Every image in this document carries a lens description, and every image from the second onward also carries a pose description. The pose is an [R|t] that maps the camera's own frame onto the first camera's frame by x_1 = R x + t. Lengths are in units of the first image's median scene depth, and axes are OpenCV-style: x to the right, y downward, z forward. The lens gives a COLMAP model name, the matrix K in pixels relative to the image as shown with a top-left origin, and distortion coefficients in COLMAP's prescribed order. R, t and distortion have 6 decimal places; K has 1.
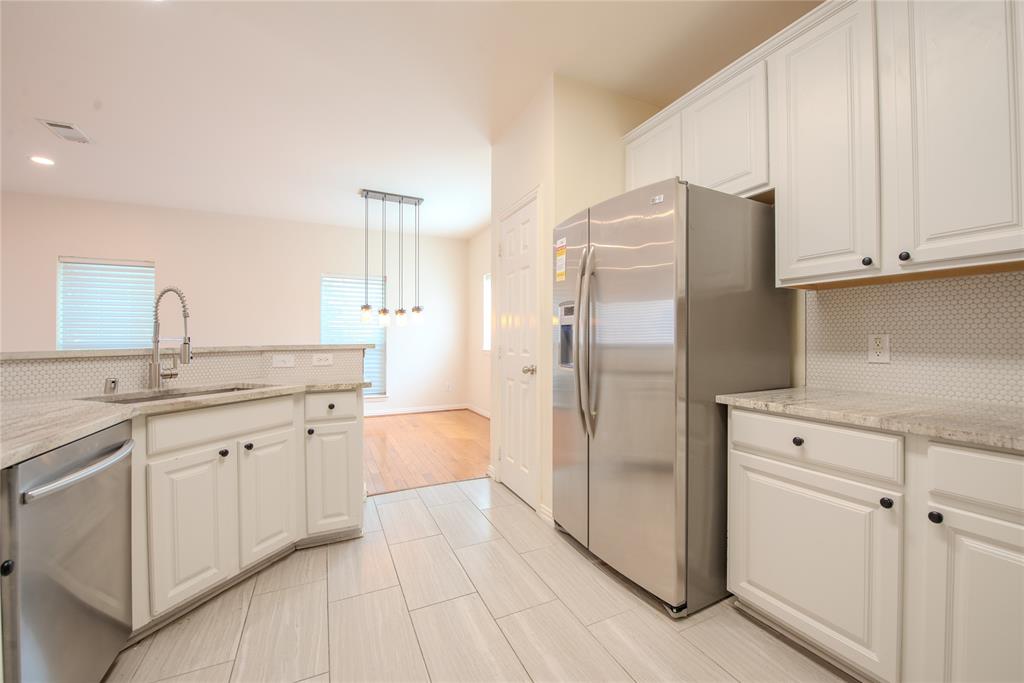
lens RADIAL K [[403.9, 0, 527.2], [0, 403.9, 342.6], [0, 0, 1]] dist [-0.019536, -0.001466]
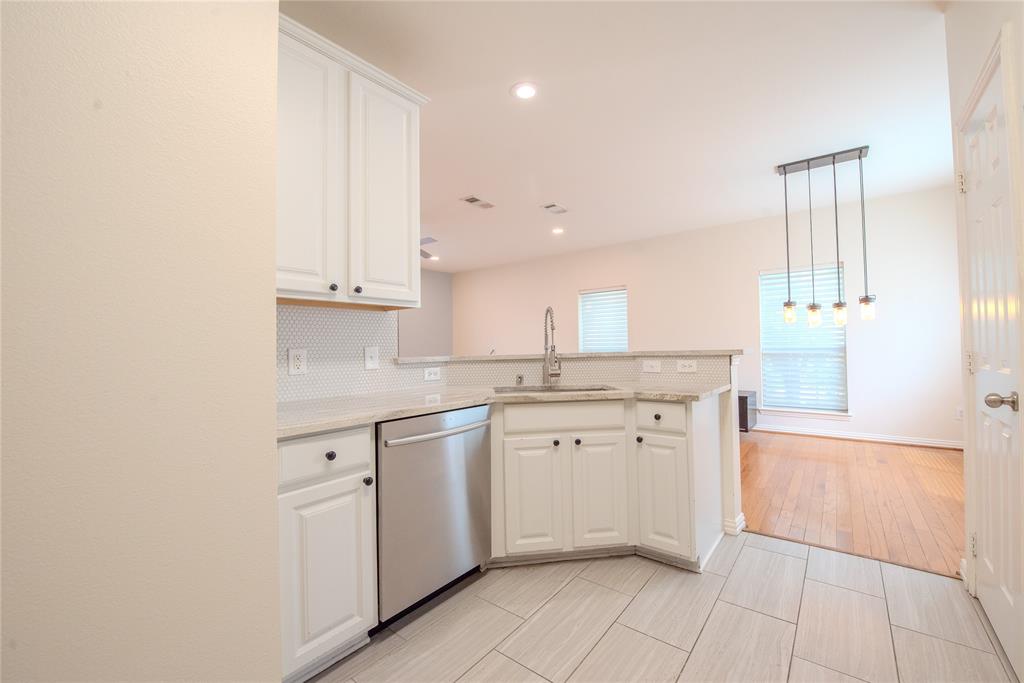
lens RADIAL K [[403.9, 0, 529.6], [0, 403.9, 340.2], [0, 0, 1]] dist [-0.019536, -0.001466]
pose [[0.435464, -0.020945, -0.899963, 0.235883], [0.009367, 0.999781, -0.018735, -0.005854], [0.900158, -0.000272, 0.435564, 0.325051]]
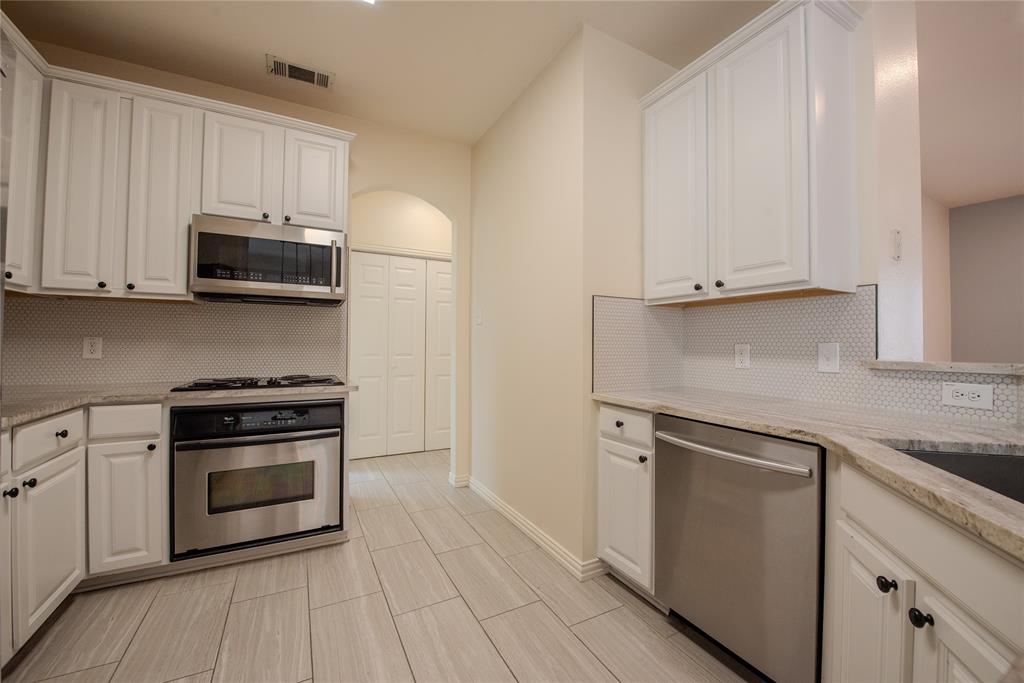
lens RADIAL K [[403.9, 0, 518.6], [0, 403.9, 339.7], [0, 0, 1]] dist [-0.019536, -0.001466]
pose [[-0.999269, -0.006261, -0.037713, -0.282620], [-0.006130, 0.999975, -0.003581, -0.012352], [0.037735, -0.003347, -0.999282, 1.251948]]
